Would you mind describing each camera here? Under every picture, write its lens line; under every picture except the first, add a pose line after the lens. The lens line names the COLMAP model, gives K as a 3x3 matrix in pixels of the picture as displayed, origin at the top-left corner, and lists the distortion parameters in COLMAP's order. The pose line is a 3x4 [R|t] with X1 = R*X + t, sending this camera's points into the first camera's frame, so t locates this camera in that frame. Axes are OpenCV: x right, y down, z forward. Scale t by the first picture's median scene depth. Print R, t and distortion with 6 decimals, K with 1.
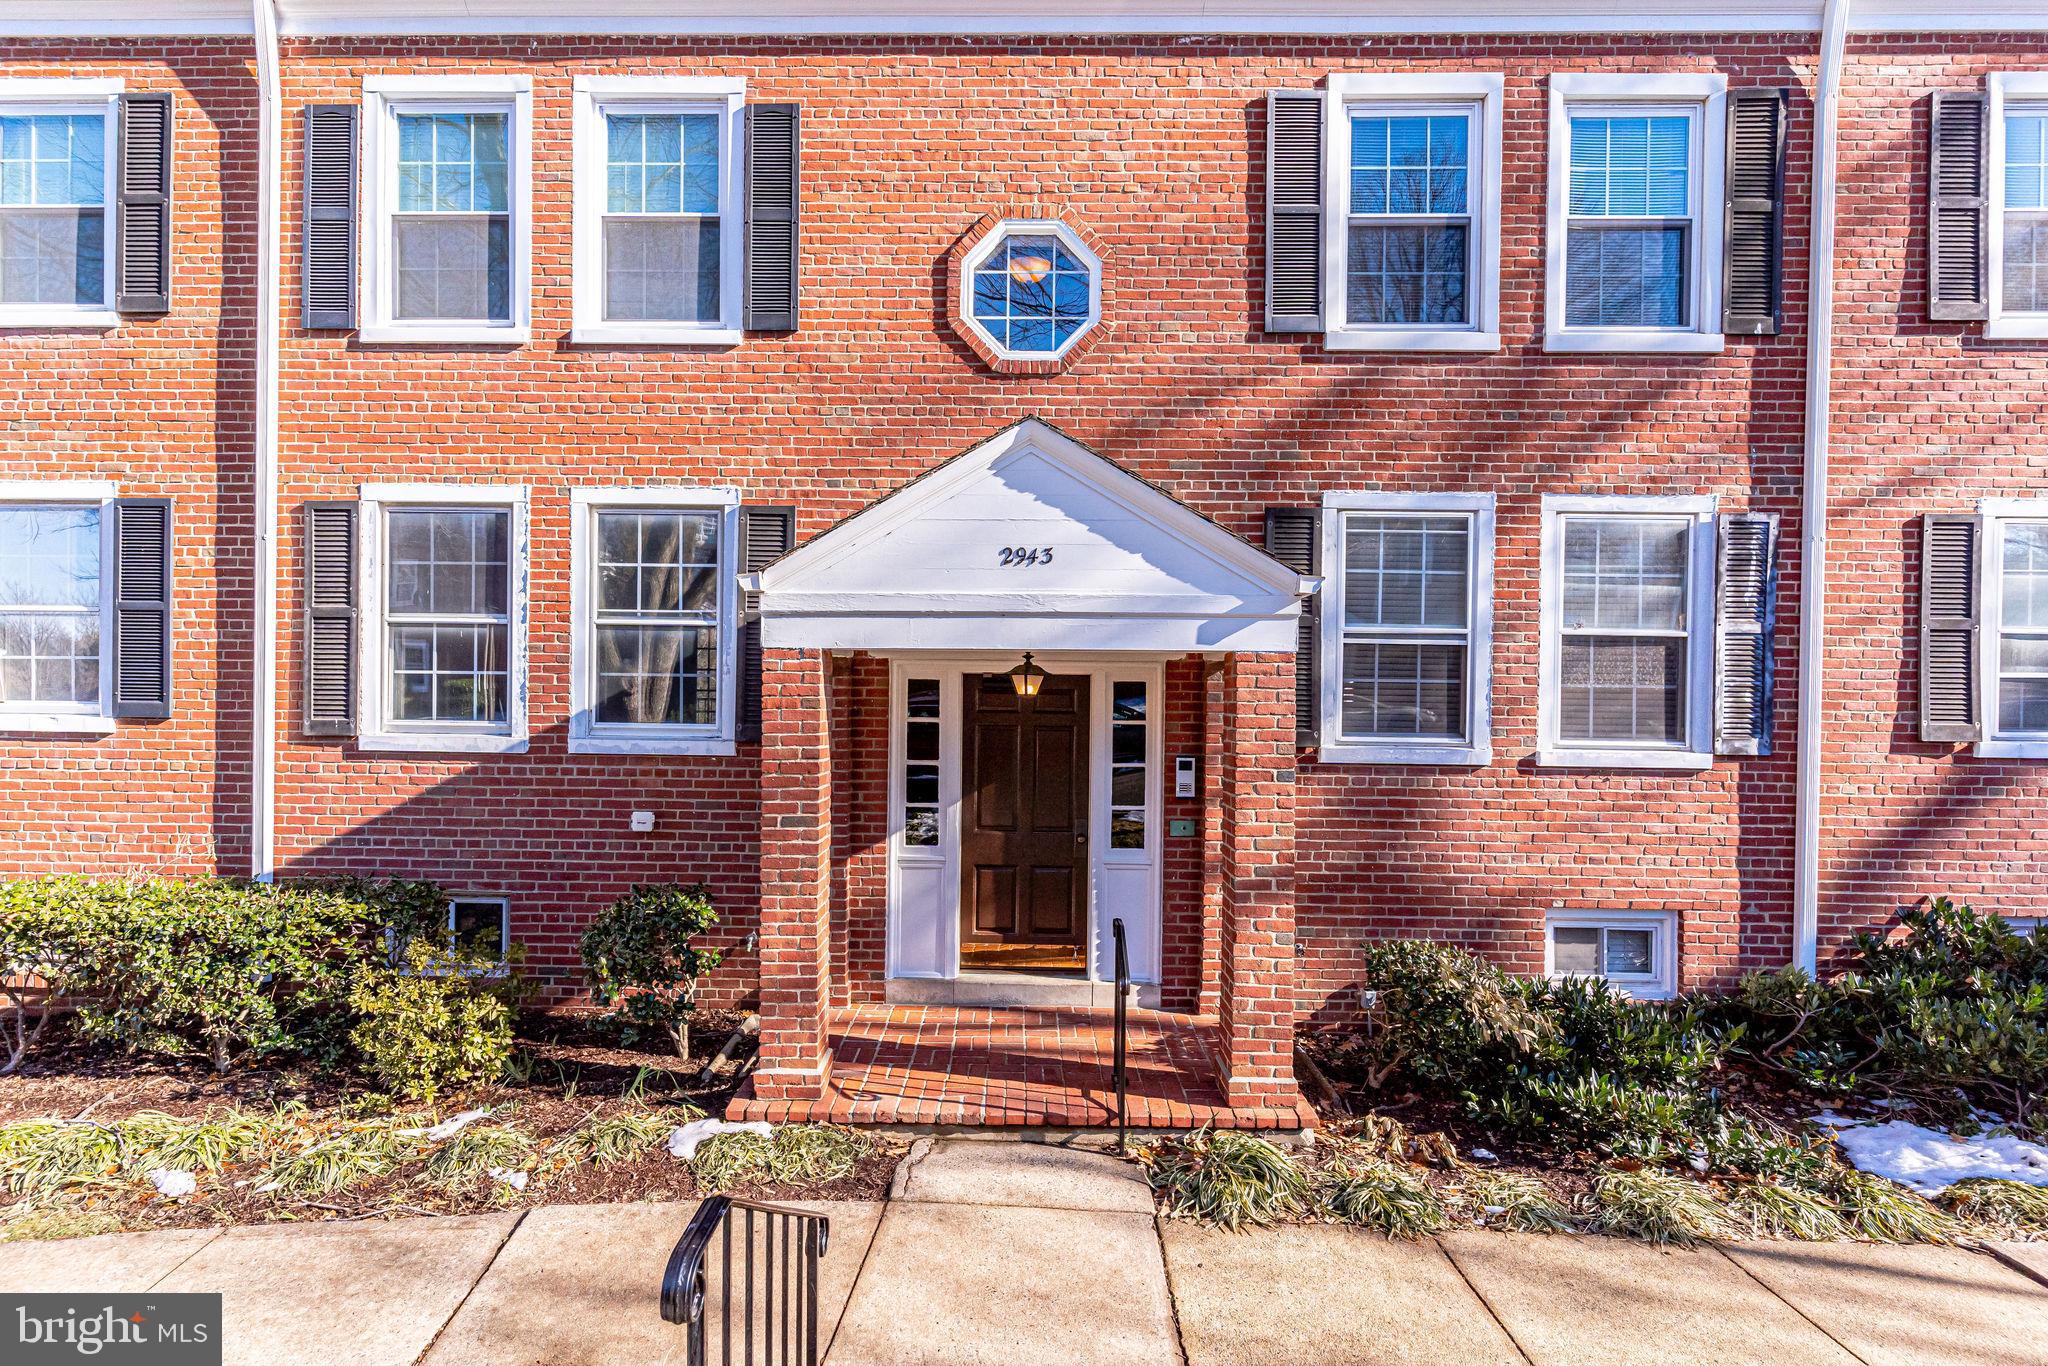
lens RADIAL K [[1008.0, 0, 1024.7], [0, 1008.0, 688.3], [0, 0, 1]] dist [-0.000098, -0.001965]
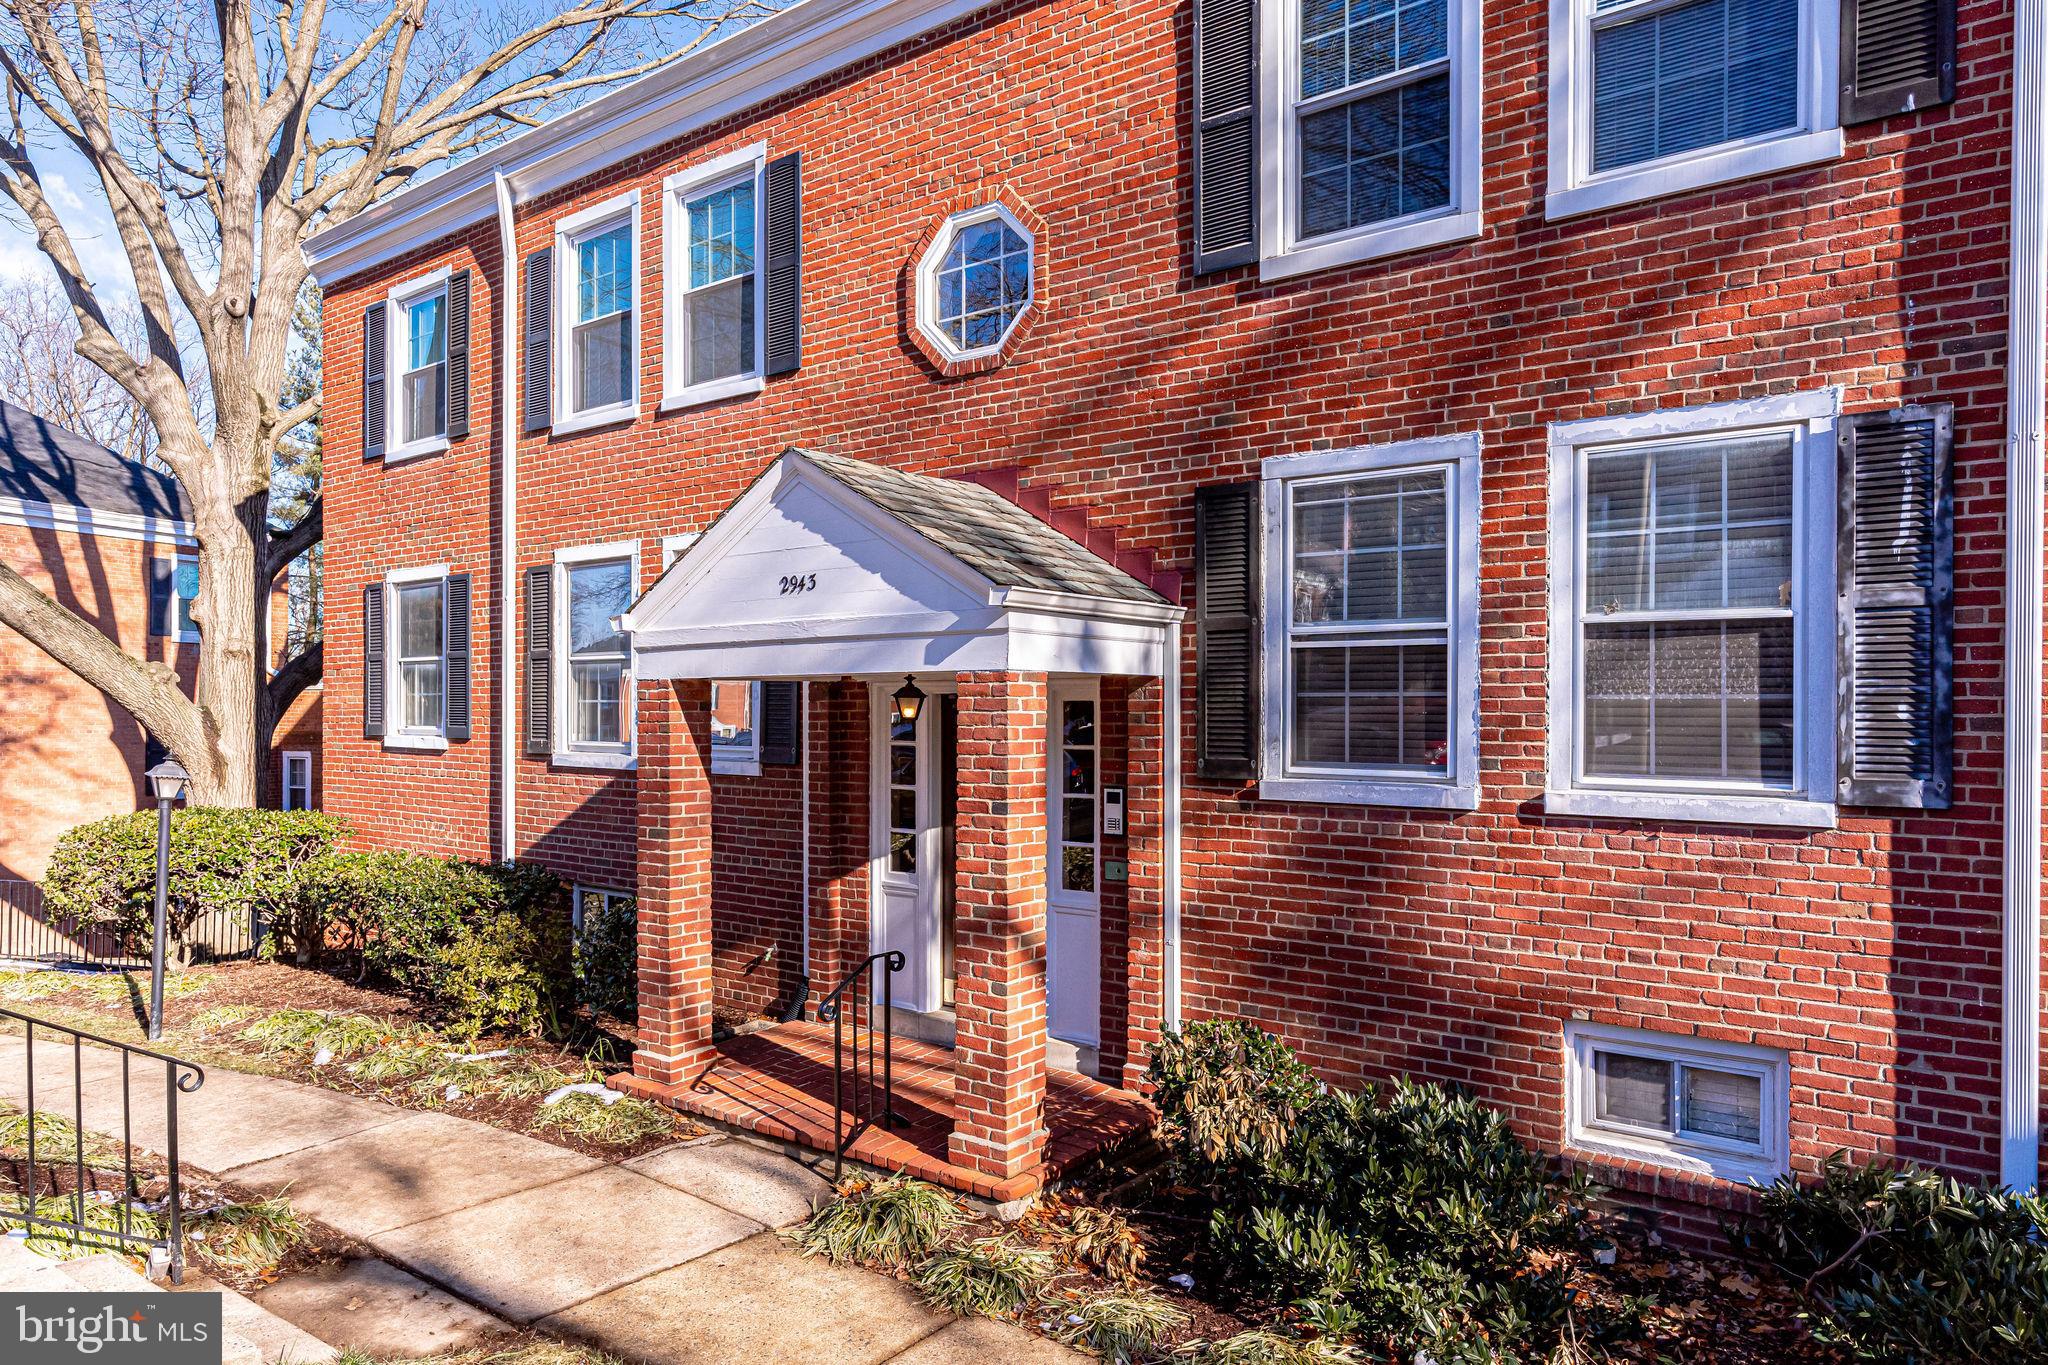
lens RADIAL K [[1302.4, 0, 1024.0], [0, 1302.4, 685.7], [0, 0, 1]] dist [-0.009775, -0.000348]
pose [[0.803498, -0.021643, -0.594913, 0.753512], [0.015625, 0.999761, -0.015268, -0.003199], [0.595102, 0.002973, 0.803645, 0.059550]]
